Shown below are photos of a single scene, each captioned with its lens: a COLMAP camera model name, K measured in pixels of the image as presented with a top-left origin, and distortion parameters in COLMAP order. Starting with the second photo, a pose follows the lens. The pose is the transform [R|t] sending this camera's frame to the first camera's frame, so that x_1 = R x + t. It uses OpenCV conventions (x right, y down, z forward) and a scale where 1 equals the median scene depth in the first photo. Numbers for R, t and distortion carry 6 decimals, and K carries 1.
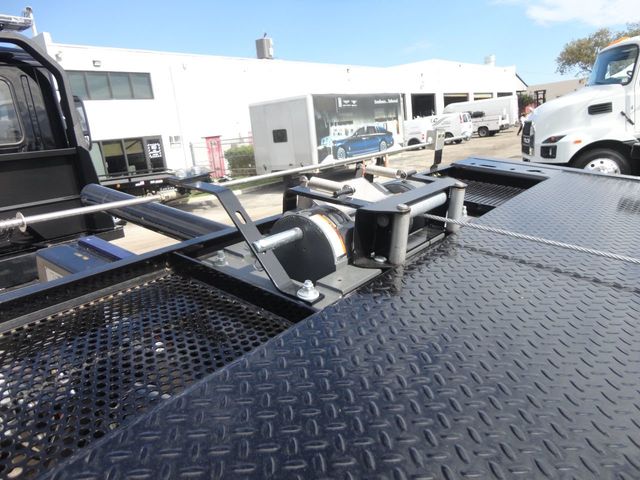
lens RADIAL K [[466.3, 0, 323.5], [0, 466.3, 238.8], [0, 0, 1]] dist [-0.012976, 0.007178]
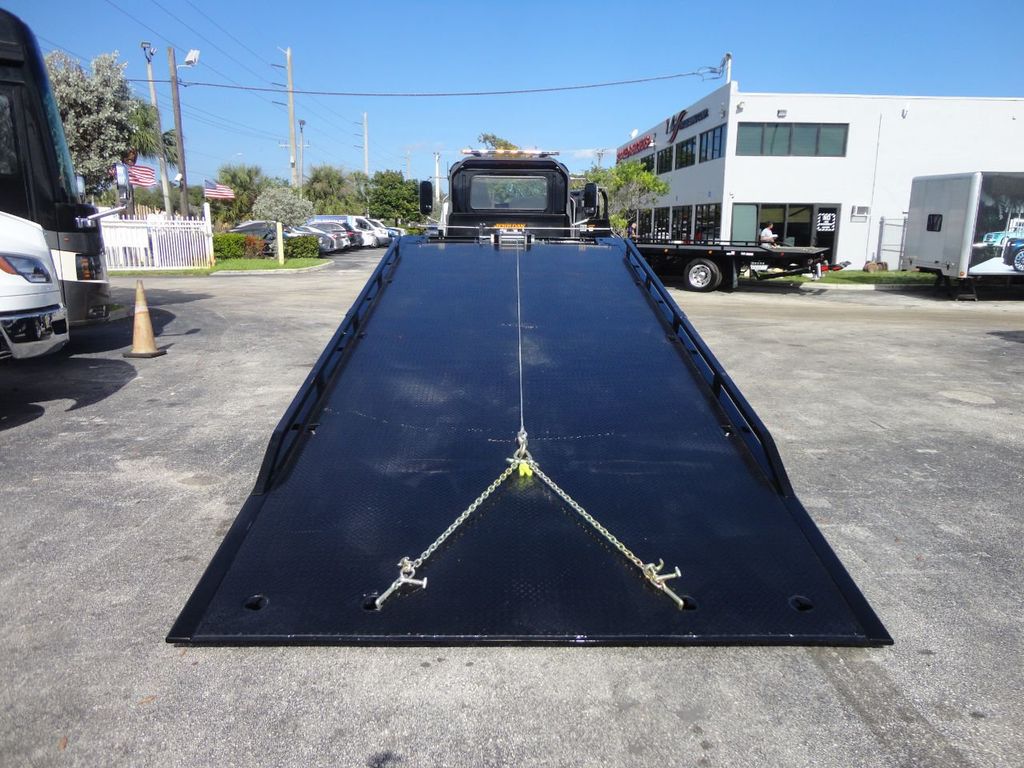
lens RADIAL K [[744.9, 0, 510.5], [0, 744.9, 388.2], [0, 0, 1]] dist [-0.010832, 0.003081]
pose [[0.609848, 0.283435, -0.740102, 0.384644], [-0.248592, 0.955143, 0.160948, 0.011747], [0.752521, 0.085829, 0.652951, -0.241588]]
